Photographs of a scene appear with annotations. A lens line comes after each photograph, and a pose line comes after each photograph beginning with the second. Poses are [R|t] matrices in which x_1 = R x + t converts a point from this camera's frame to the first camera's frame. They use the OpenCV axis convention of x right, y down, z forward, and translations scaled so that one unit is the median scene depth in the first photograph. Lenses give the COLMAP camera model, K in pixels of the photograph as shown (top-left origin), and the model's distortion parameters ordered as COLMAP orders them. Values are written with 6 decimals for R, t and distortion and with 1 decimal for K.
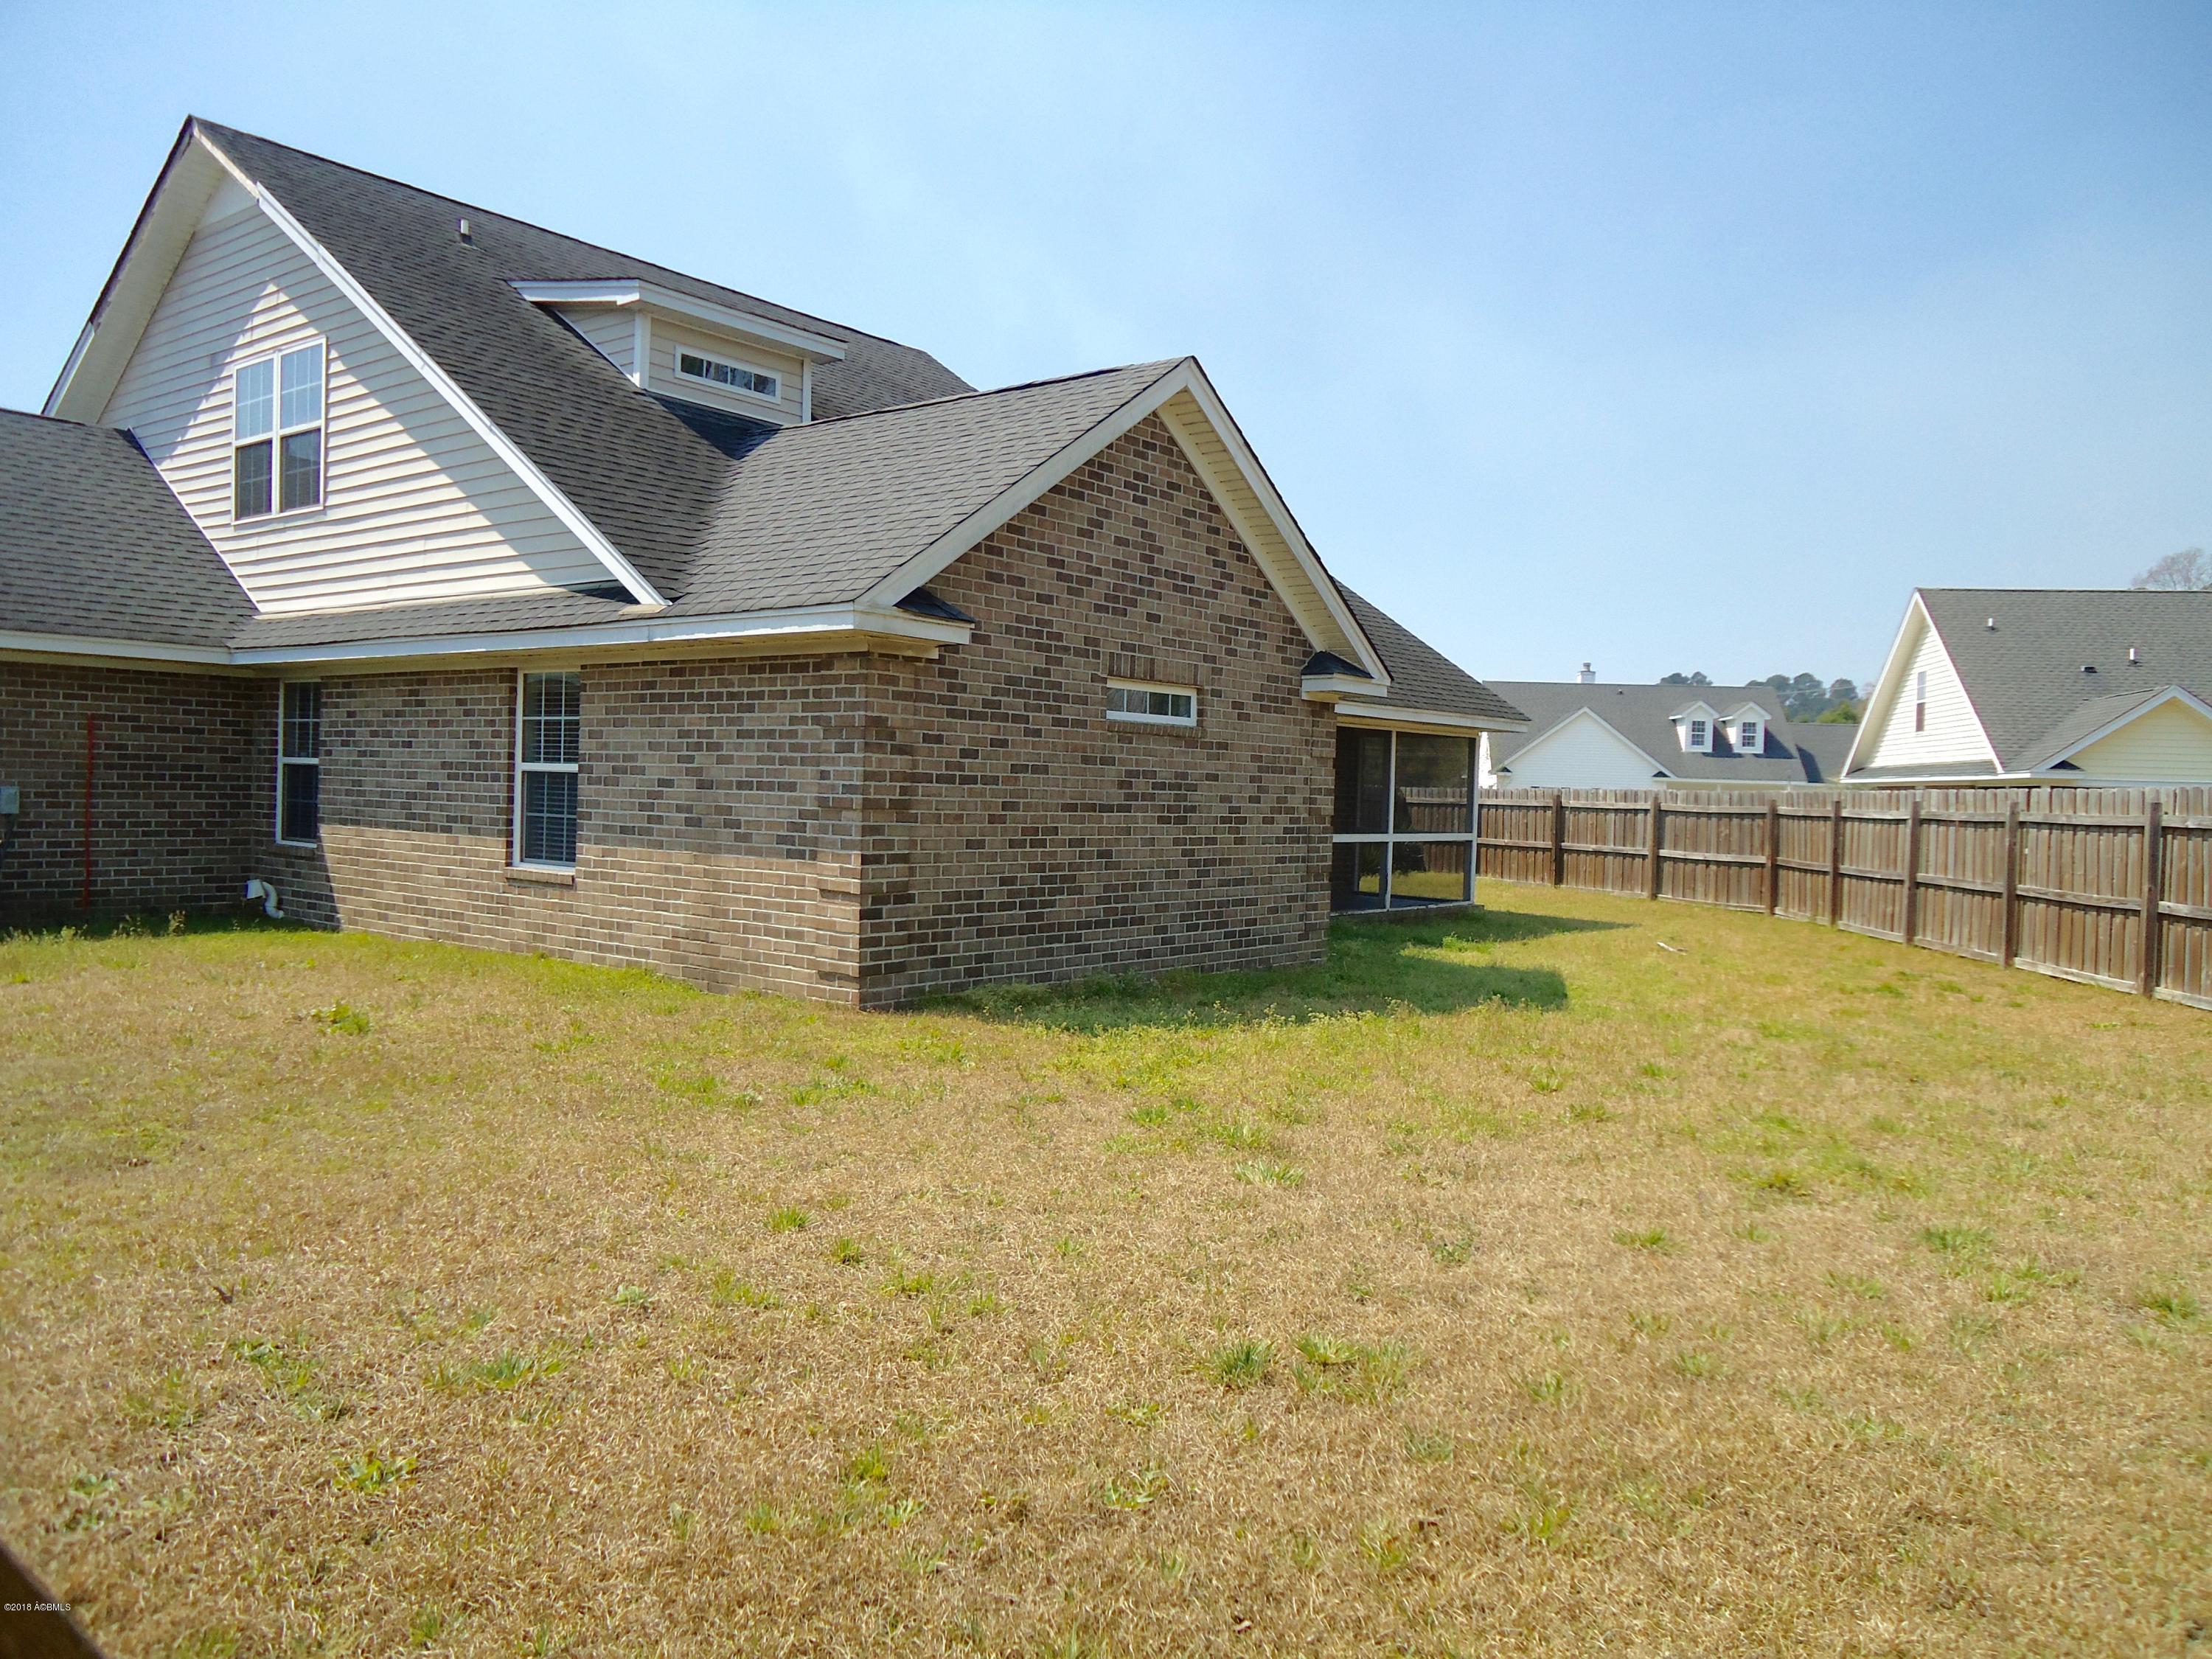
lens RADIAL K [[1604.2, 0, 1106.0], [0, 1604.2, 829.5], [0, 0, 1]] dist [-0.008657, 0.011229]
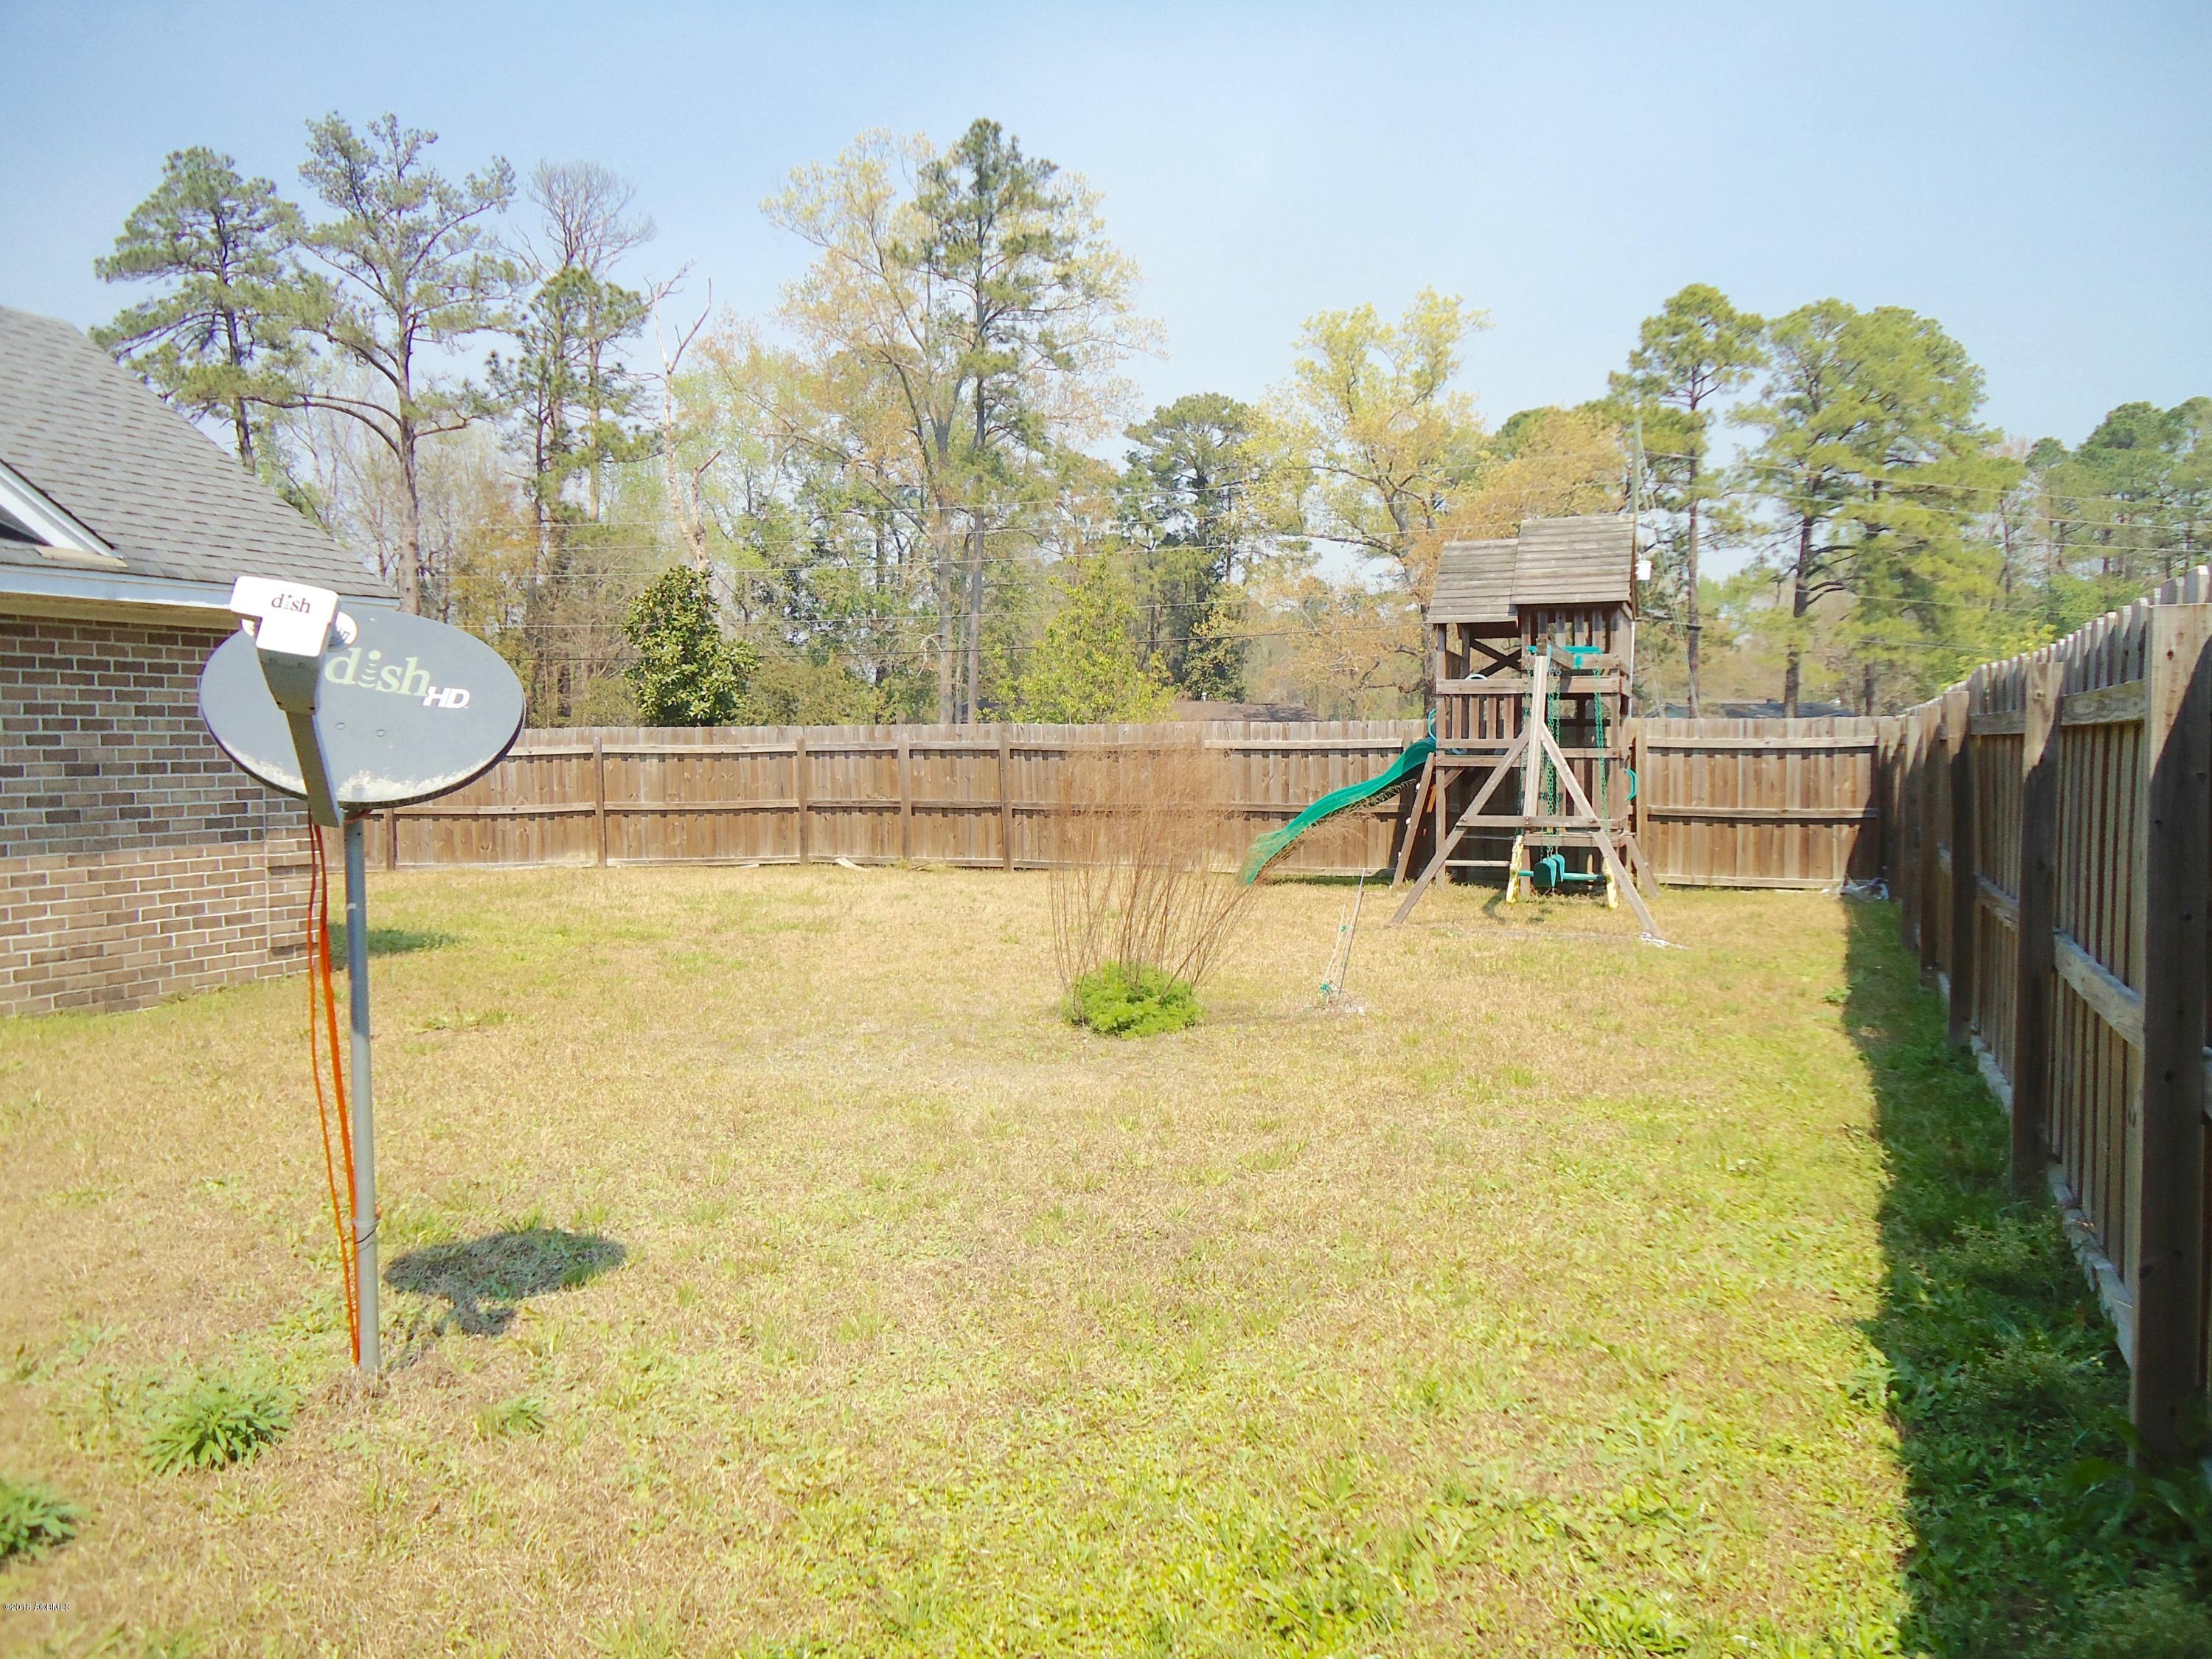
lens RADIAL K [[1604.2, 0, 1106.0], [0, 1604.2, 829.5], [0, 0, 1]] dist [-0.008657, 0.011229]
pose [[-0.253292, -0.081232, 0.963973, -0.913784], [0.020233, 0.995805, 0.089231, -0.046690], [-0.967178, 0.042106, -0.250586, 0.532233]]
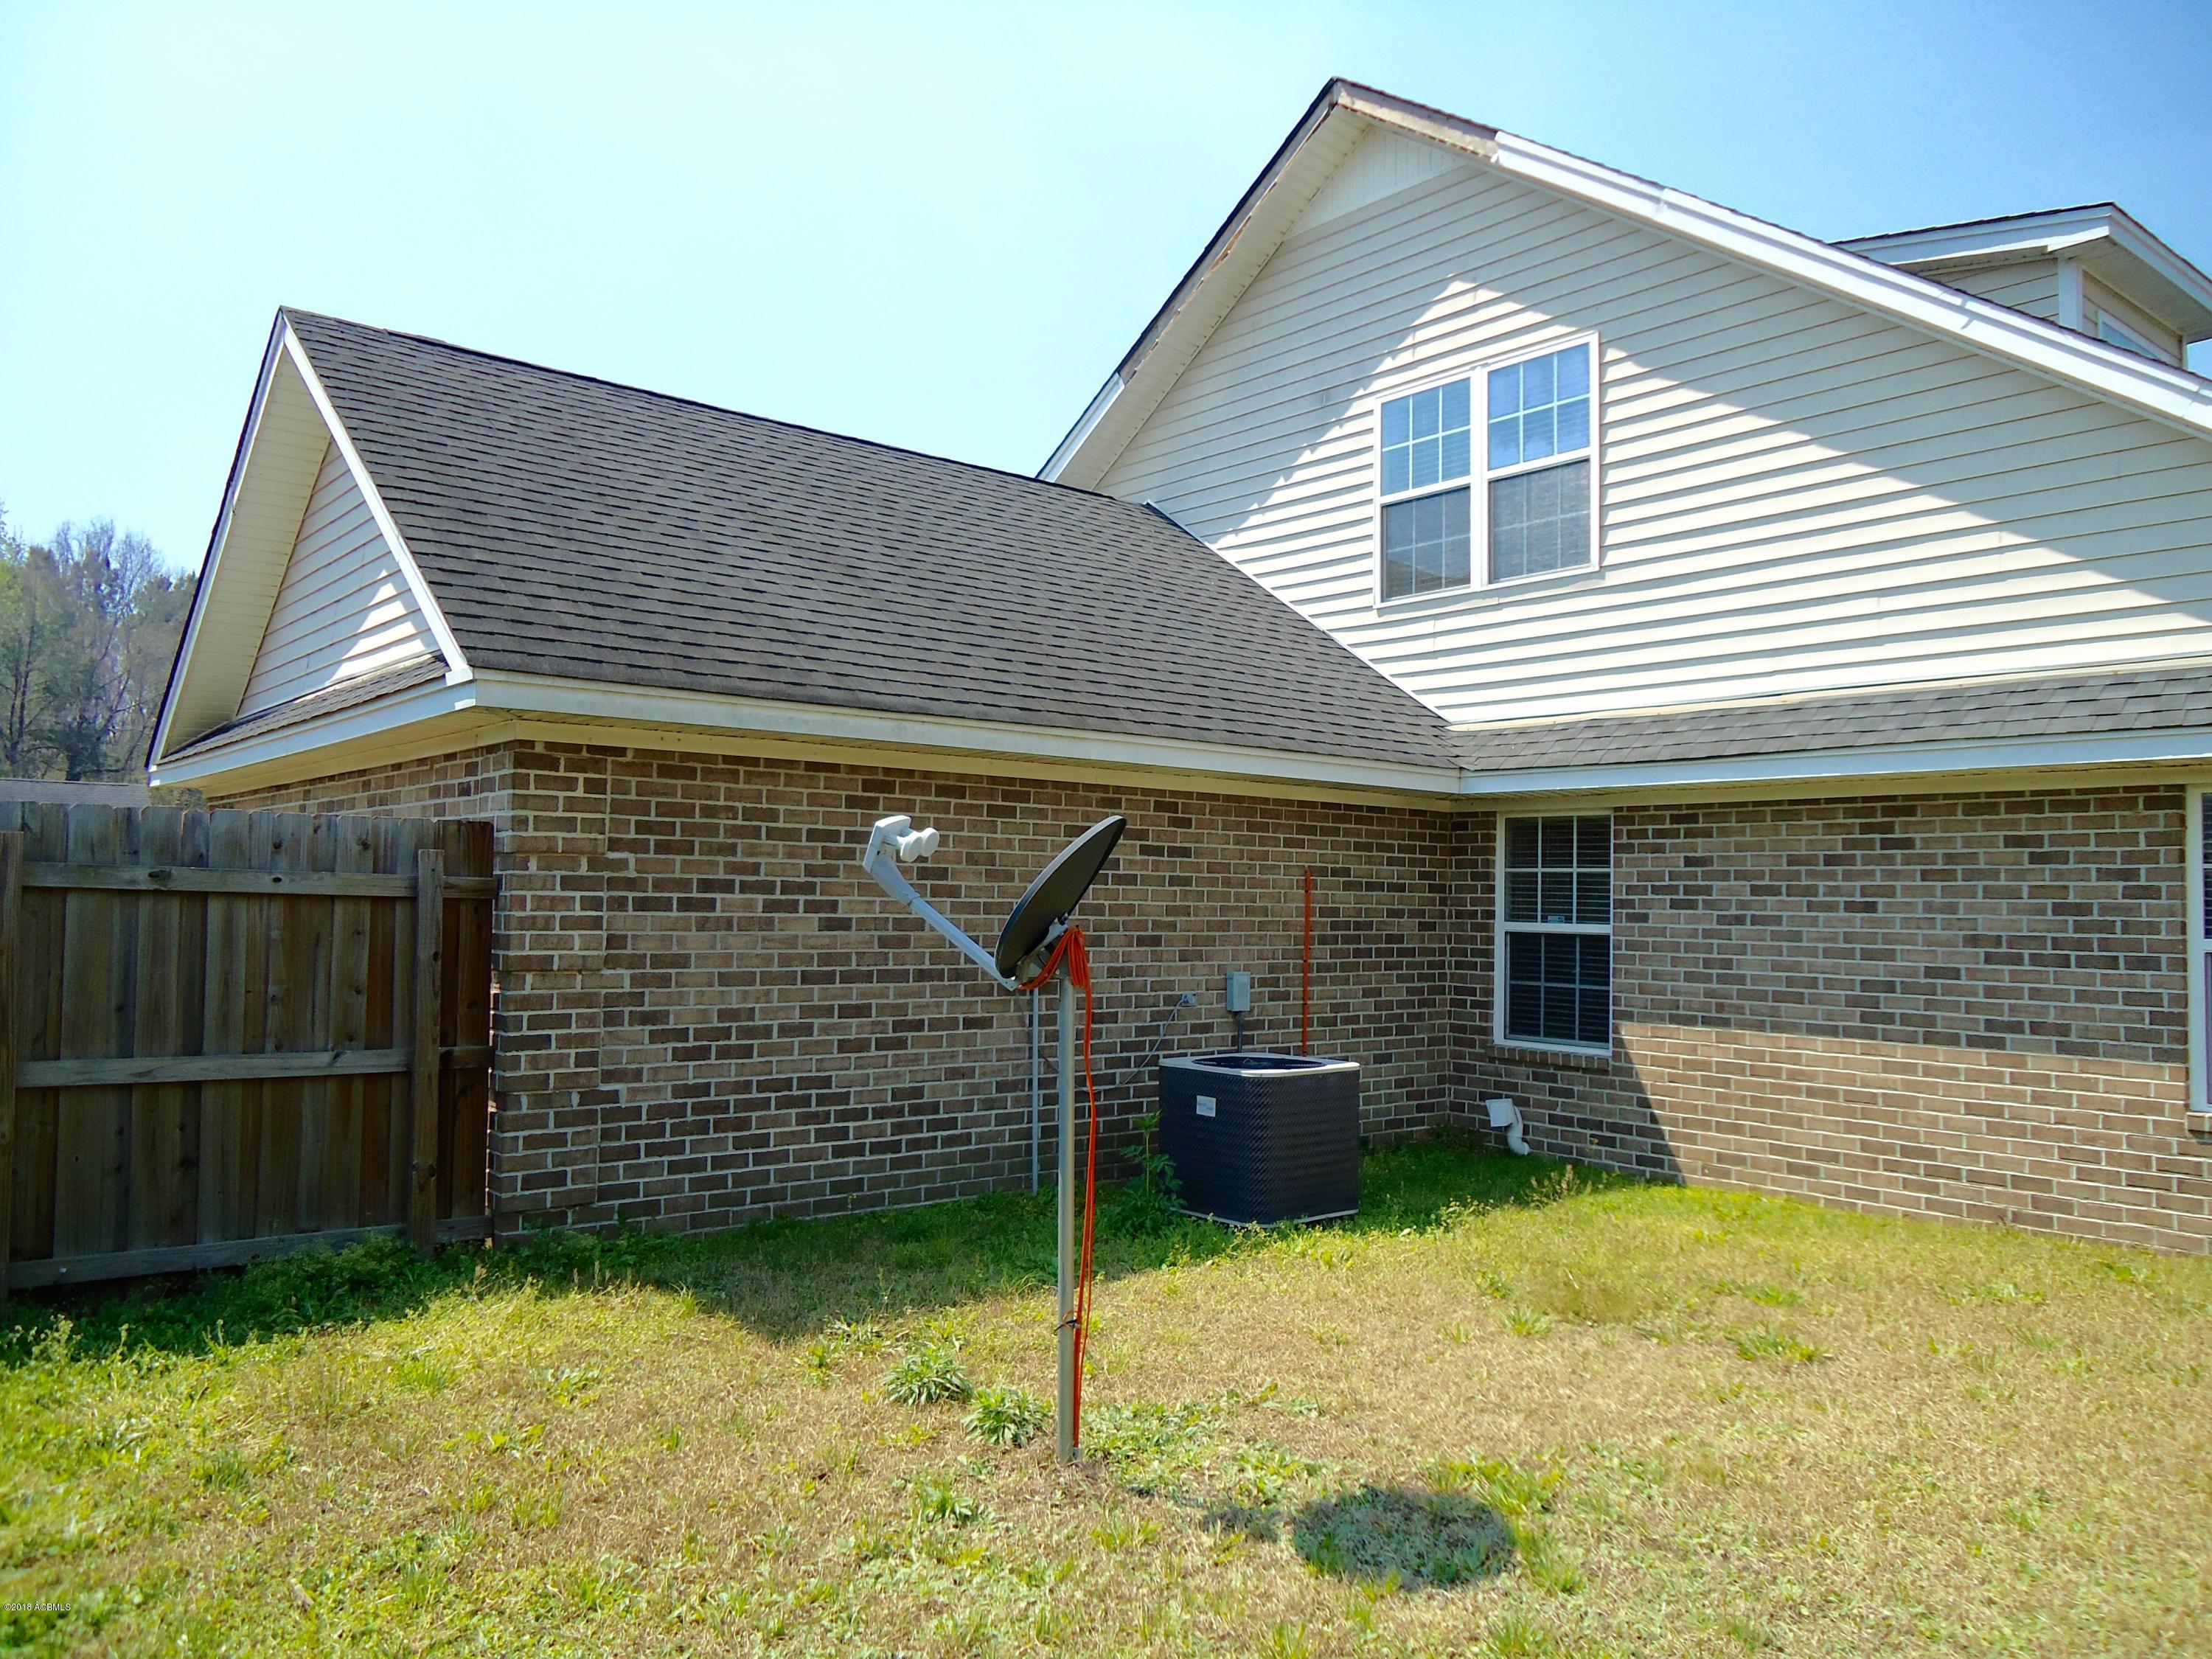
lens RADIAL K [[1604.2, 0, 1106.0], [0, 1604.2, 829.5], [0, 0, 1]] dist [-0.008657, 0.011229]
pose [[0.979246, -0.020169, -0.201672, -0.562293], [0.004423, 0.996926, -0.078227, -0.032412], [0.202629, 0.075711, 0.976324, 0.276672]]
